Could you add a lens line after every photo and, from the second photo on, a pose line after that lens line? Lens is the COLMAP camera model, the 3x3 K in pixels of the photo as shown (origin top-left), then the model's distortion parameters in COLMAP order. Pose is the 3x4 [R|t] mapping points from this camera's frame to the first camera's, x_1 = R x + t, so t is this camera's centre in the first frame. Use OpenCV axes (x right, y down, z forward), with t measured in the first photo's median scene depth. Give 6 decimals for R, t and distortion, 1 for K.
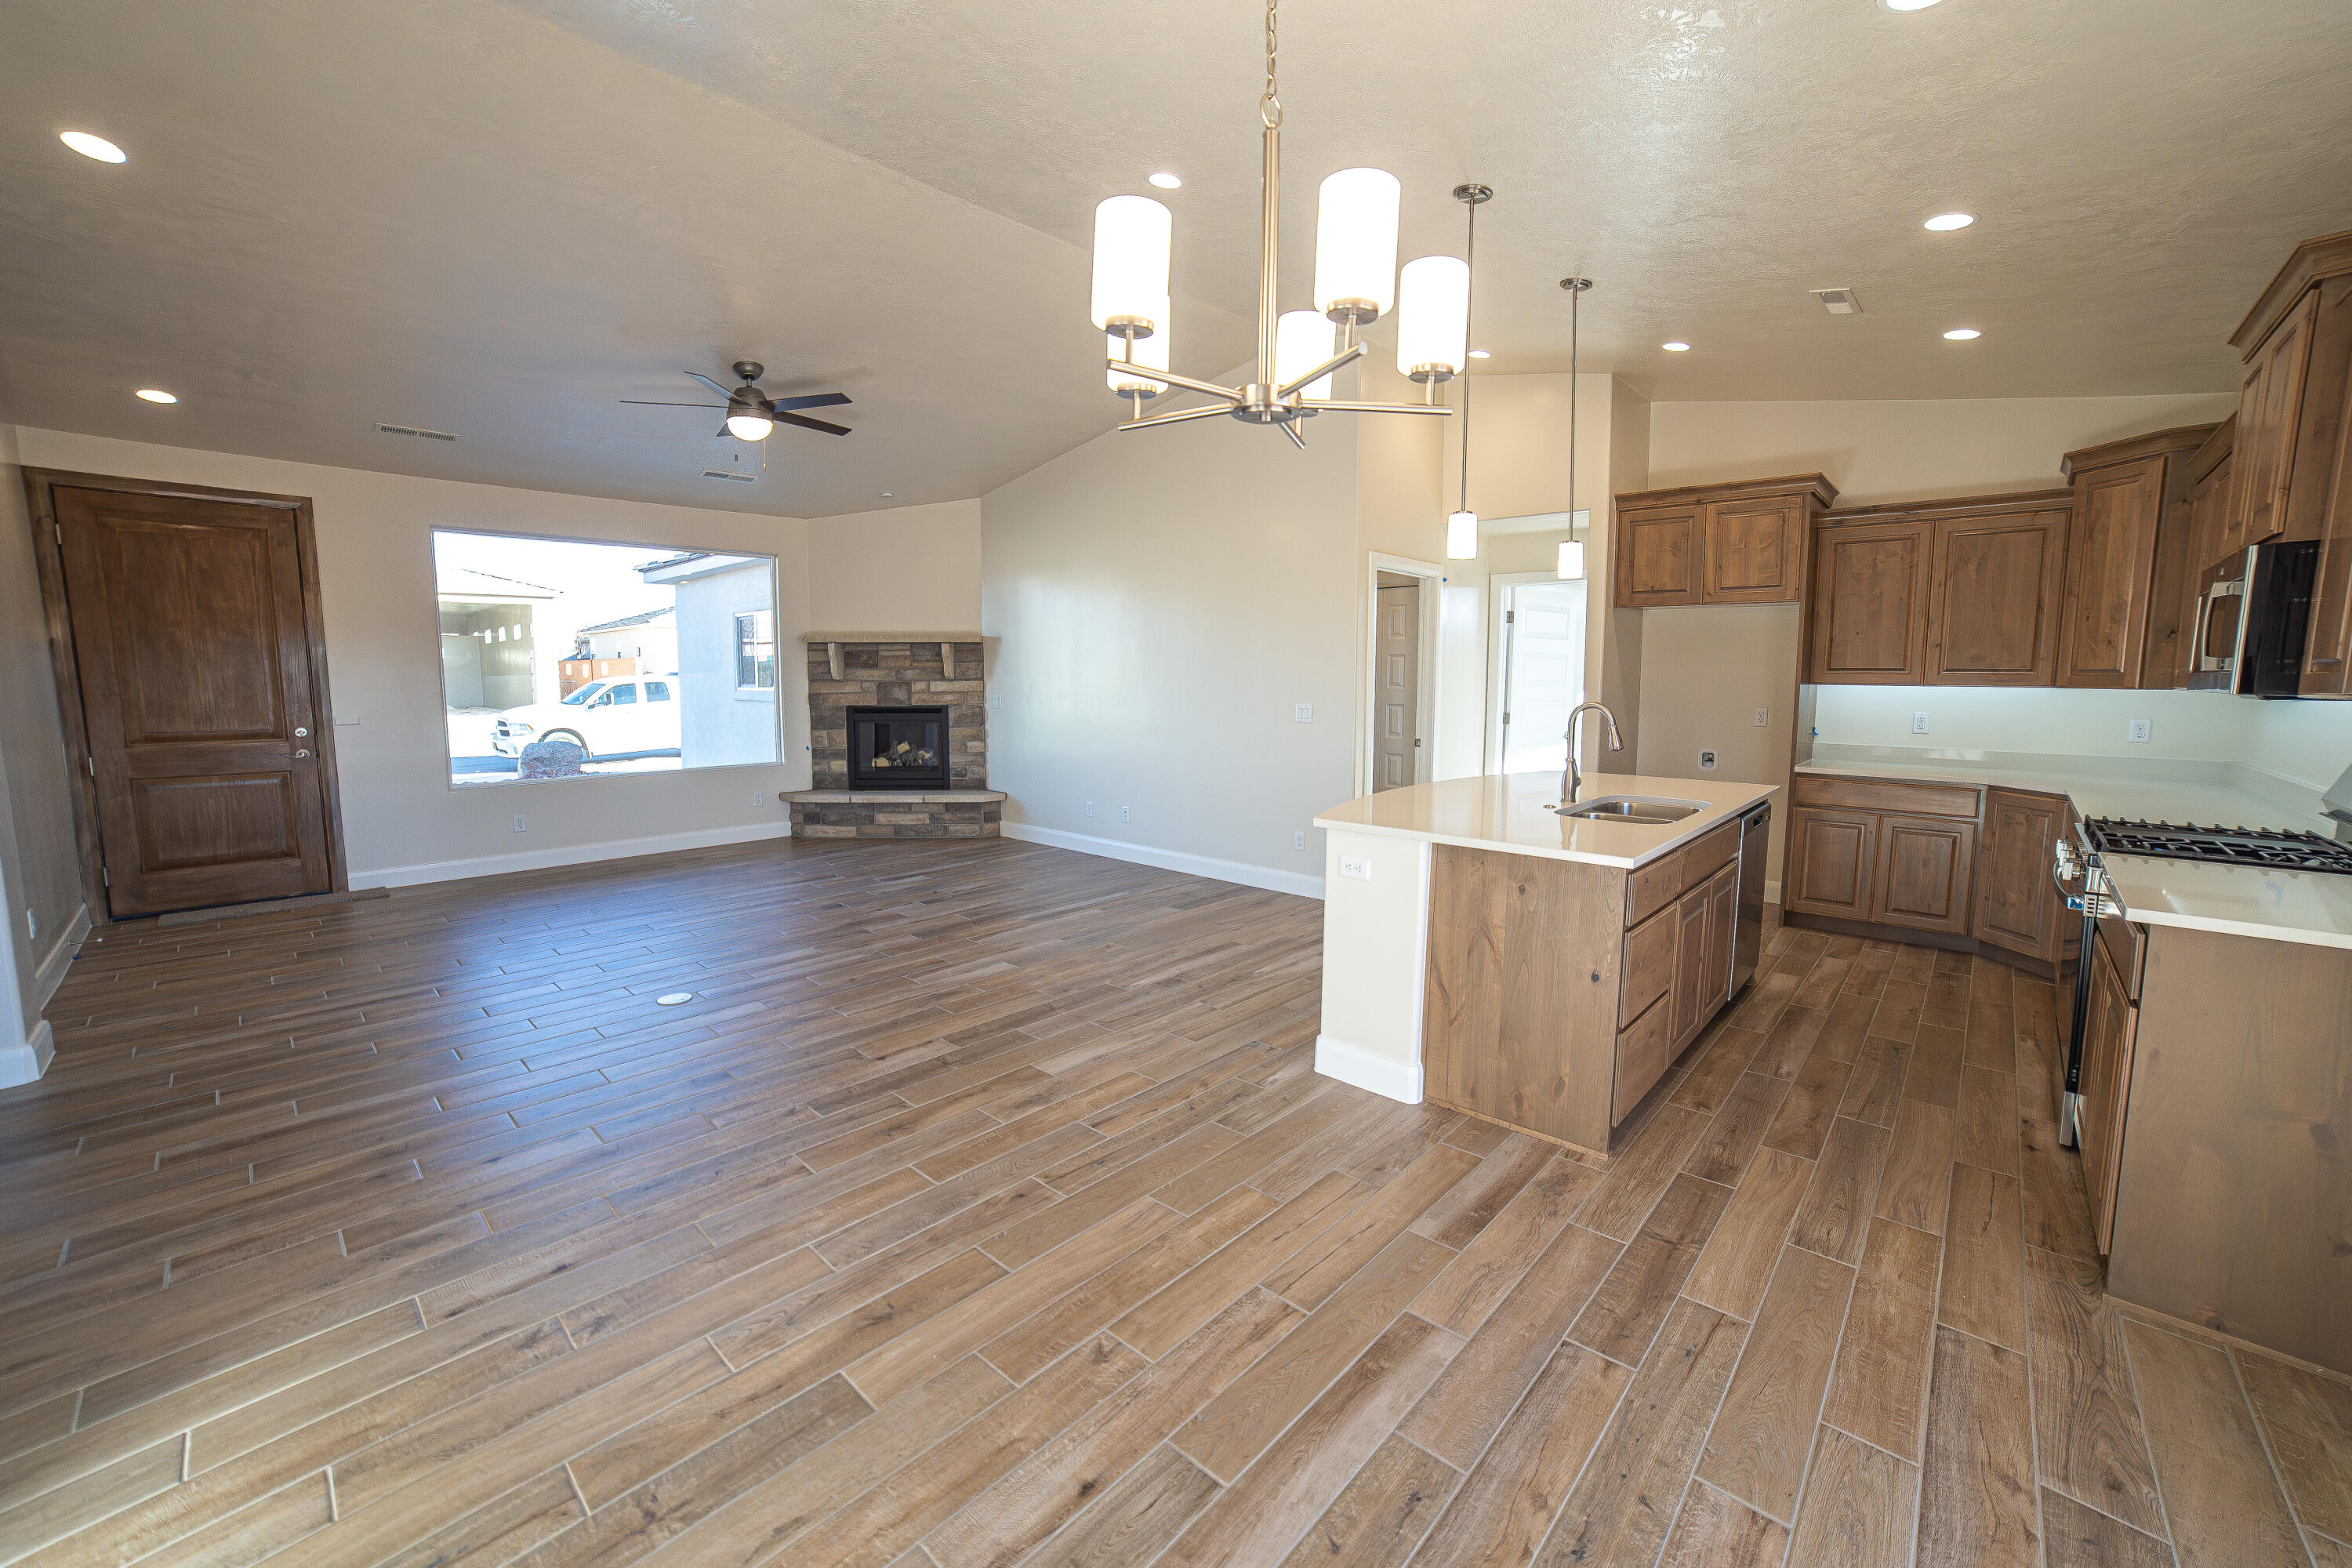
lens RADIAL K [[929.4, 0, 1188.1], [0, 929.4, 771.3], [0, 0, 1]] dist [-0.088223, 0.034937]
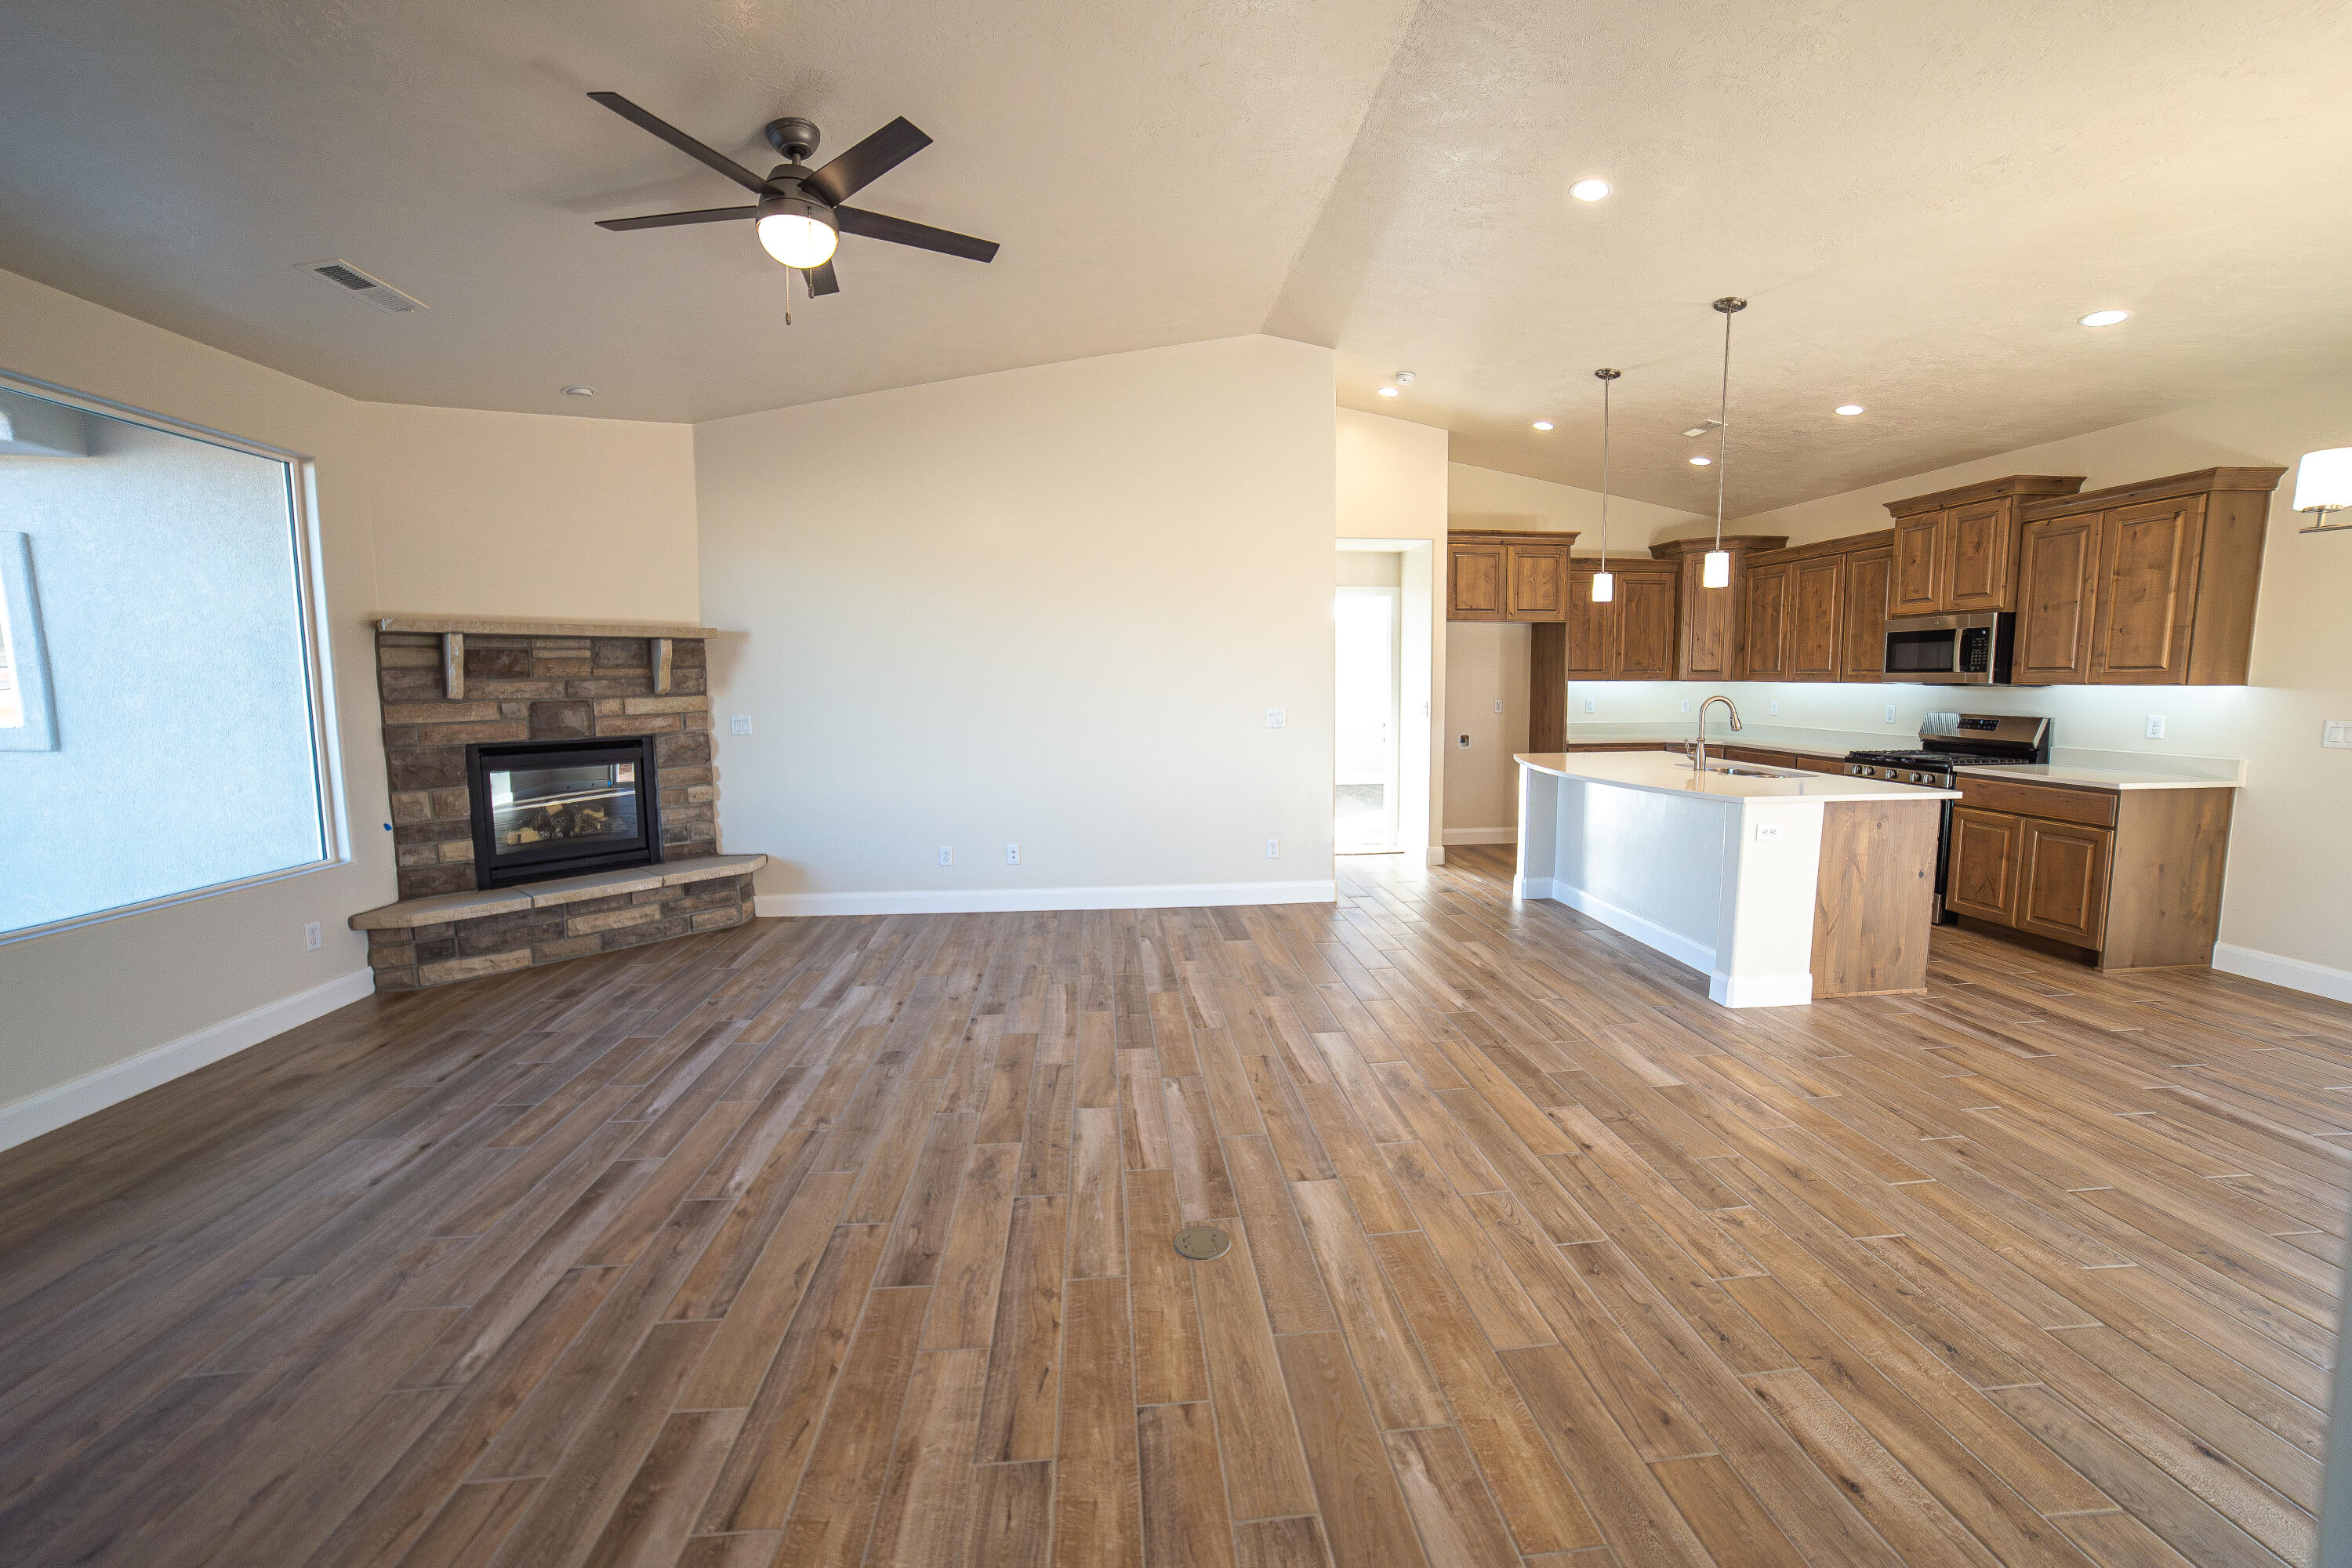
lens RADIAL K [[929.4, 0, 1188.1], [0, 929.4, 771.3], [0, 0, 1]] dist [-0.088223, 0.034937]
pose [[0.669465, -0.082241, 0.738277, -0.712519], [0.087158, 0.995684, 0.031881, -0.049035], [-0.737712, 0.043004, 0.673744, 0.435452]]
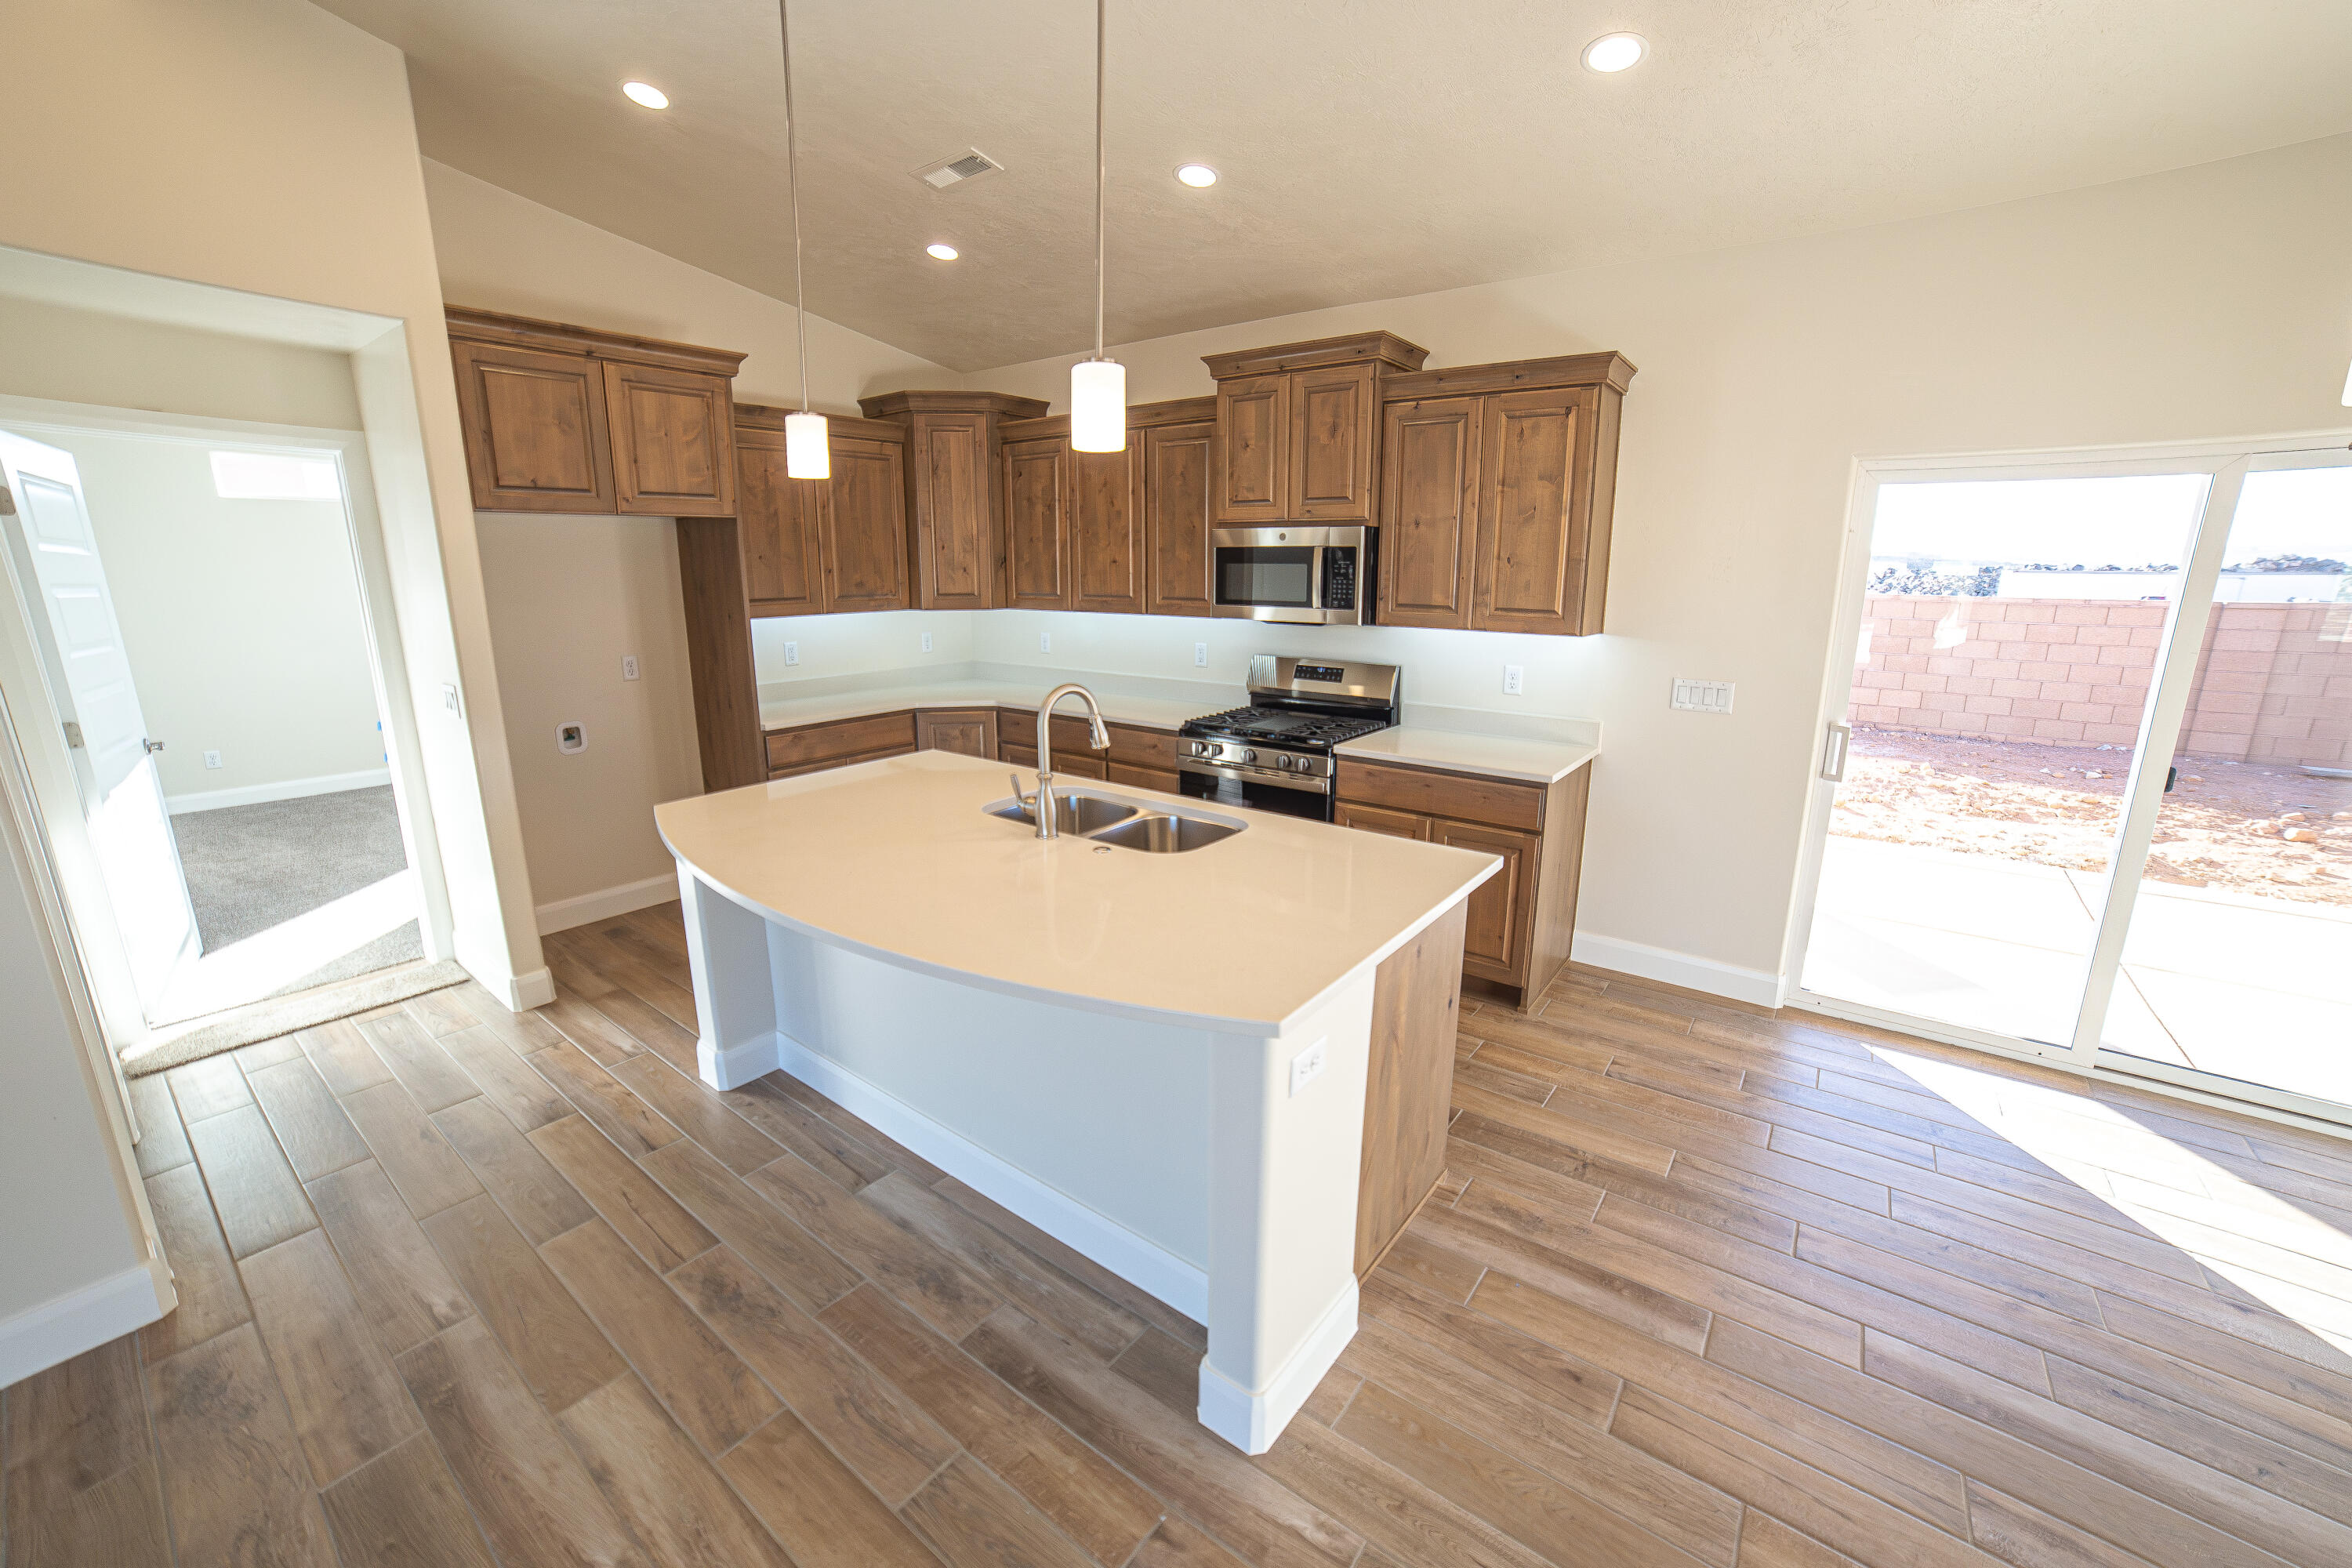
lens RADIAL K [[929.4, 0, 1188.1], [0, 929.4, 771.3], [0, 0, 1]] dist [-0.088223, 0.034937]
pose [[-0.096737, -0.221230, 0.970412, -0.161632], [0.103126, 0.967509, 0.230849, -0.105294], [-0.989953, 0.122407, -0.070780, 0.623347]]
